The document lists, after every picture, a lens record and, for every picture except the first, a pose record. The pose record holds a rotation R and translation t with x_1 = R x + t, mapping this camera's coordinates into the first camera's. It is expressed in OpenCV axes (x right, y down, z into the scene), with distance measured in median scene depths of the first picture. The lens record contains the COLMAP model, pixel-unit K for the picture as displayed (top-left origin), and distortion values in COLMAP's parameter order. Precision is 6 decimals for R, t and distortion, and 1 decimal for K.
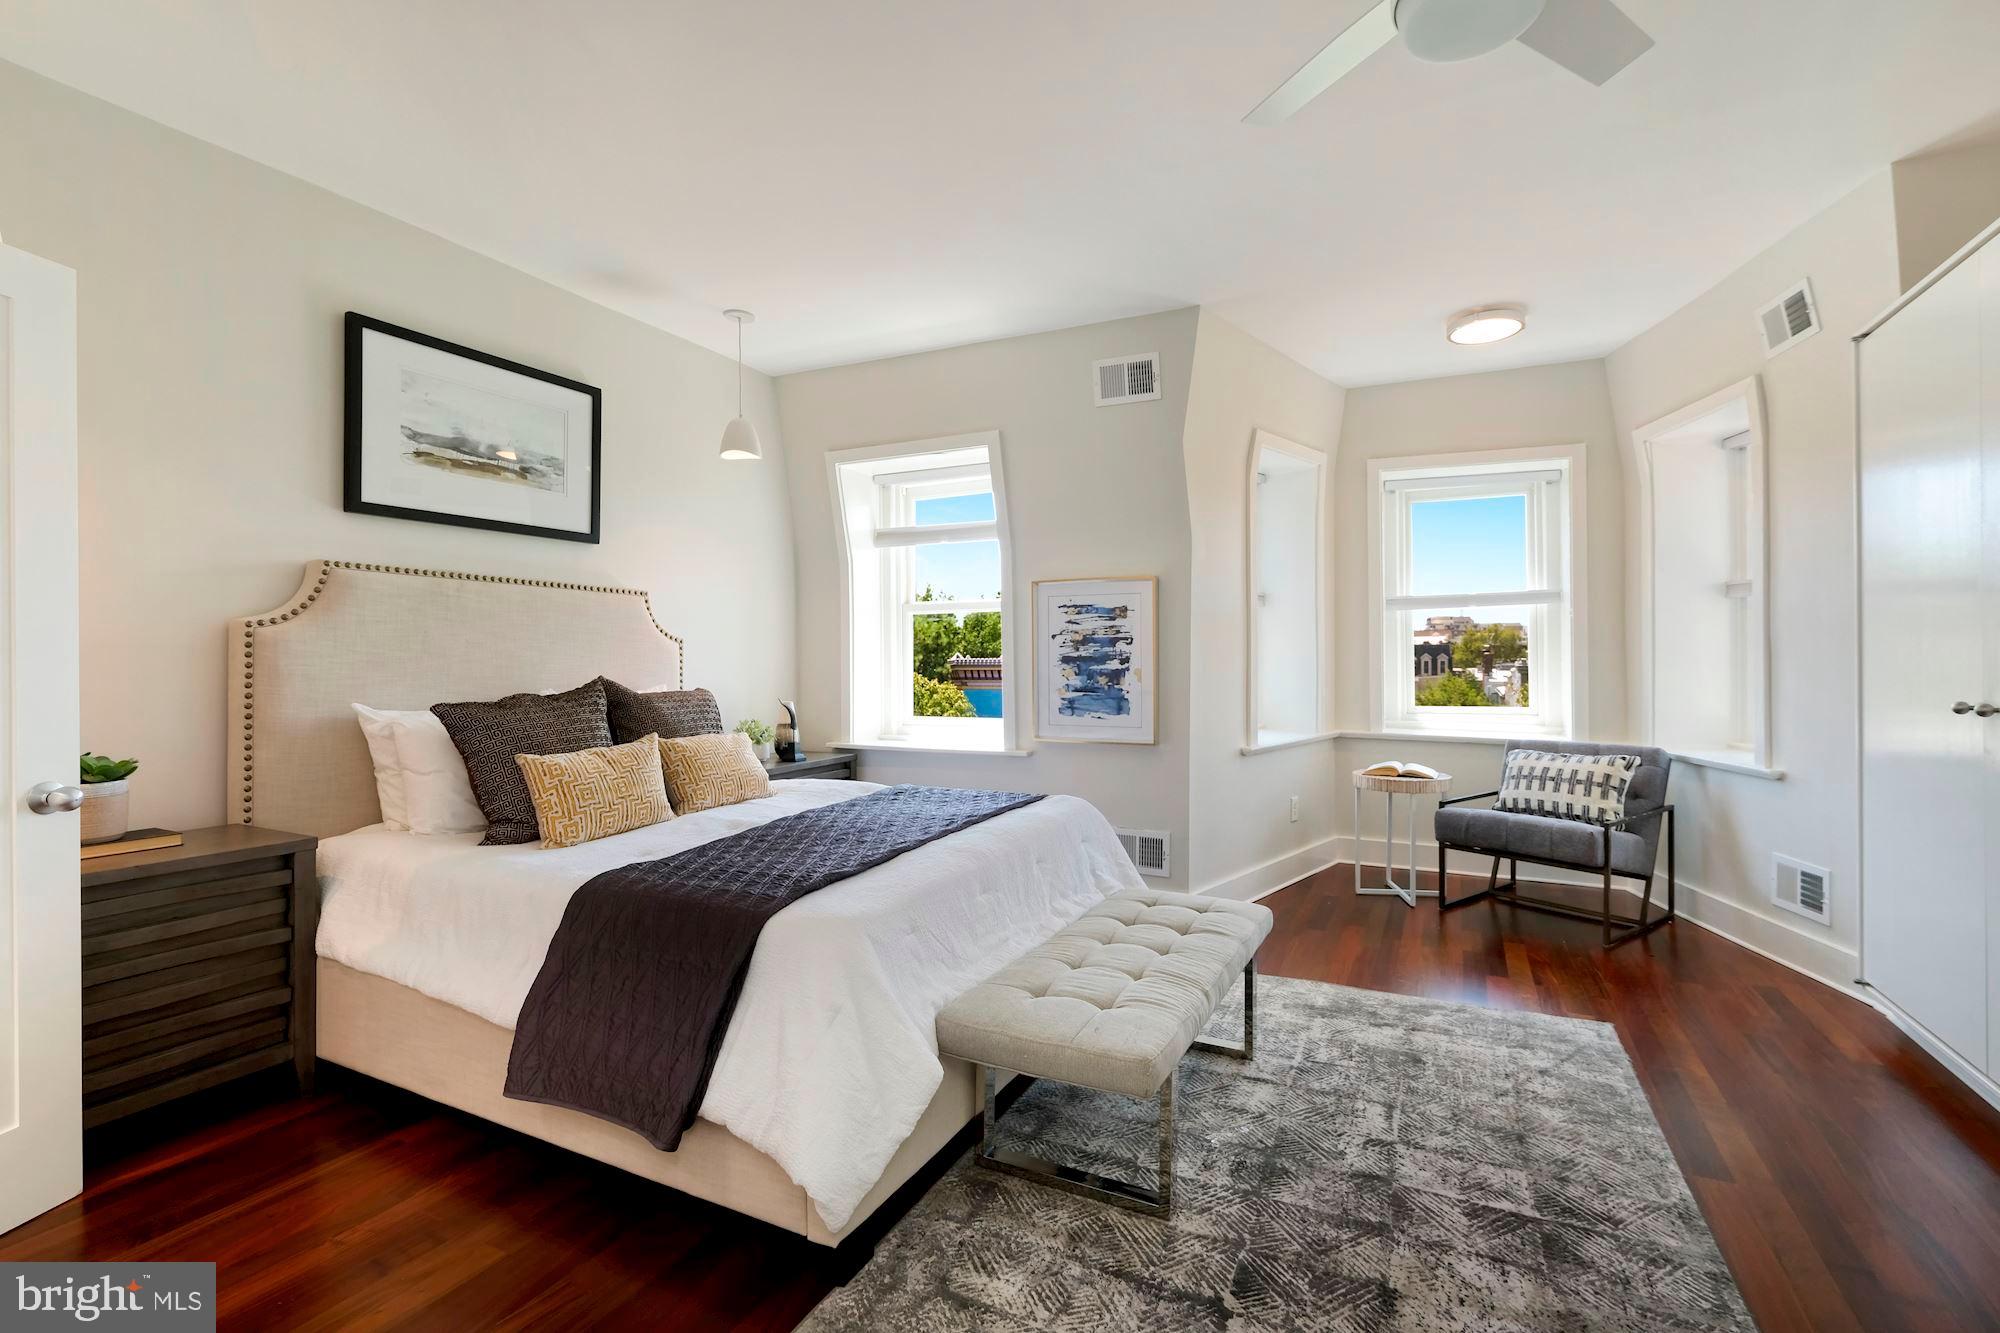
lens RADIAL K [[887.8, 0, 1012.8], [0, 887.8, 660.3], [0, 0, 1]] dist [0.002857, 0.000459]
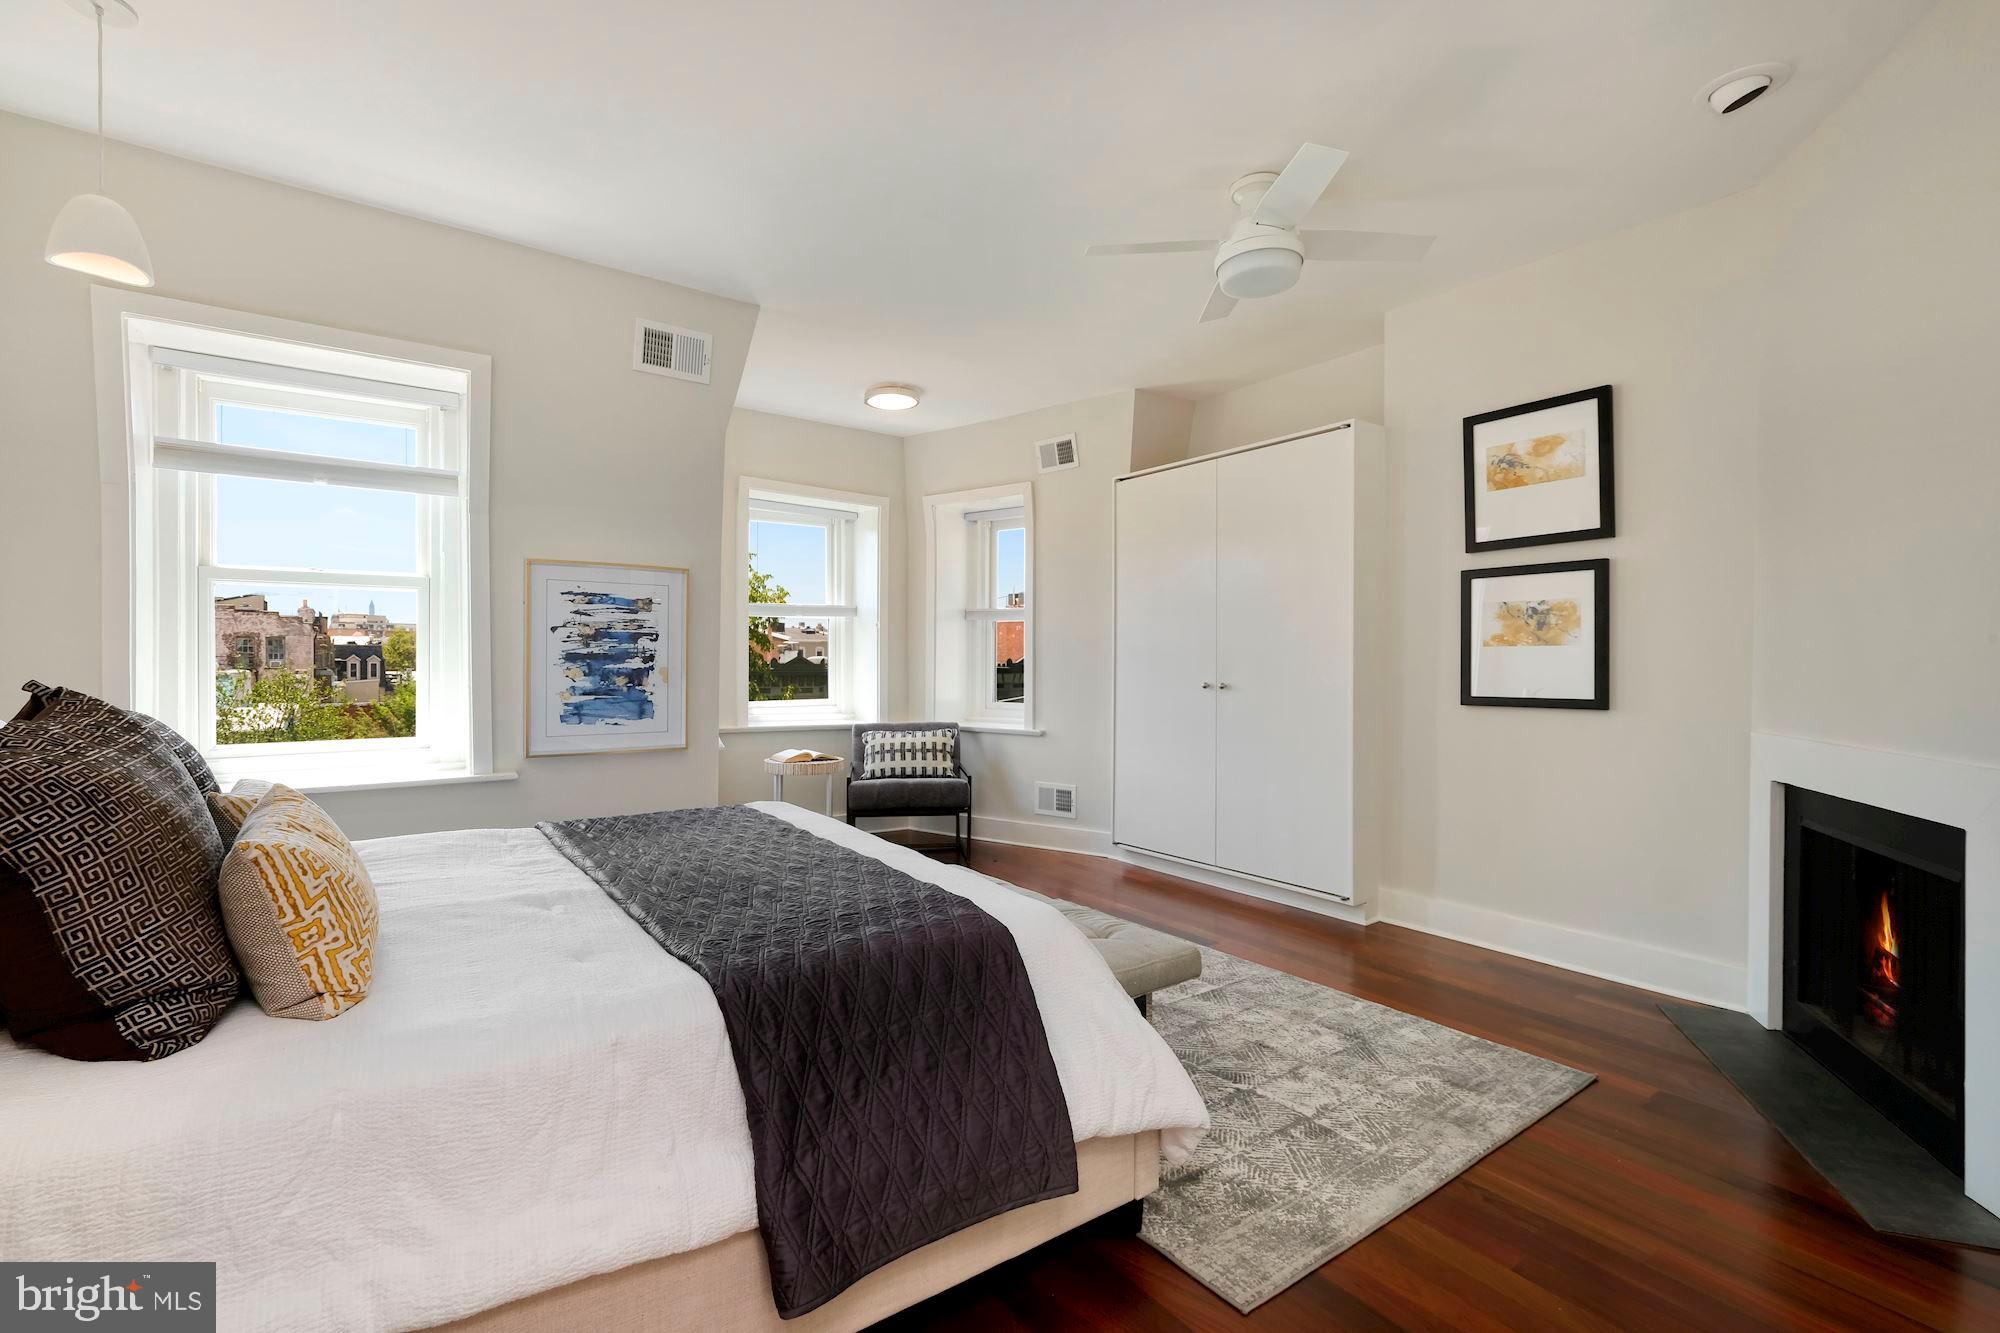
lens RADIAL K [[887.8, 0, 986.6], [0, 887.8, 672.7], [0, 0, 1]] dist [0.002857, 0.000459]
pose [[0.475509, -0.005610, 0.879693, -0.502218], [-0.003879, 0.999957, 0.008474, 0.005407], [-0.879702, -0.007442, 0.475467, 0.265858]]
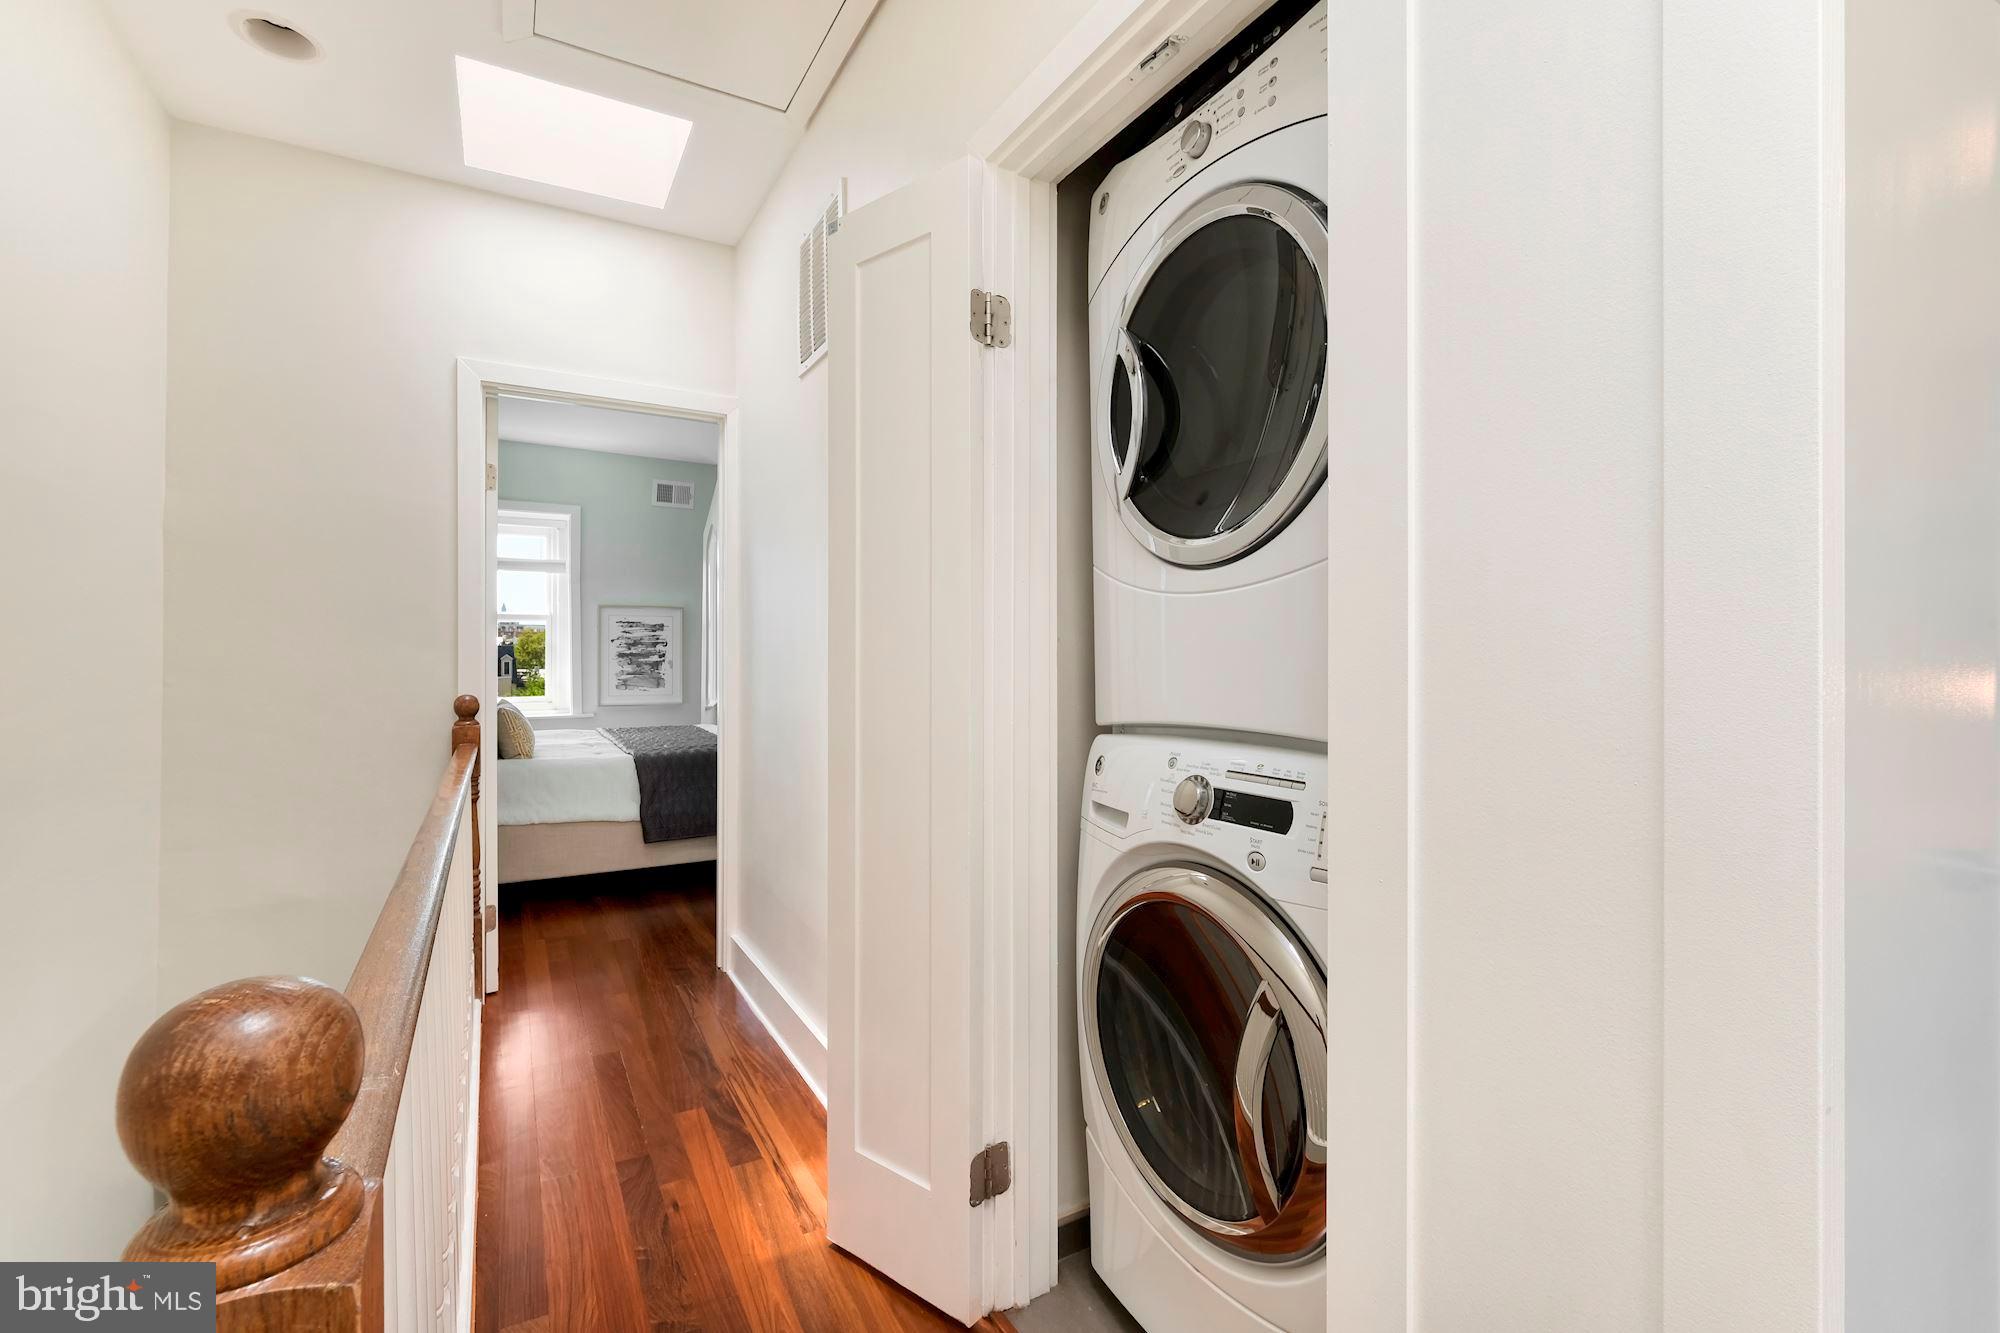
lens RADIAL K [[887.8, 0, 1001.7], [0, 887.8, 658.7], [0, 0, 1]] dist [0.002857, 0.000459]
pose [[0.556036, -0.001618, 0.831157, -0.924104], [0.004384, 0.999990, -0.000986, 0.010493], [-0.831147, 0.004192, 0.556037, -0.489035]]
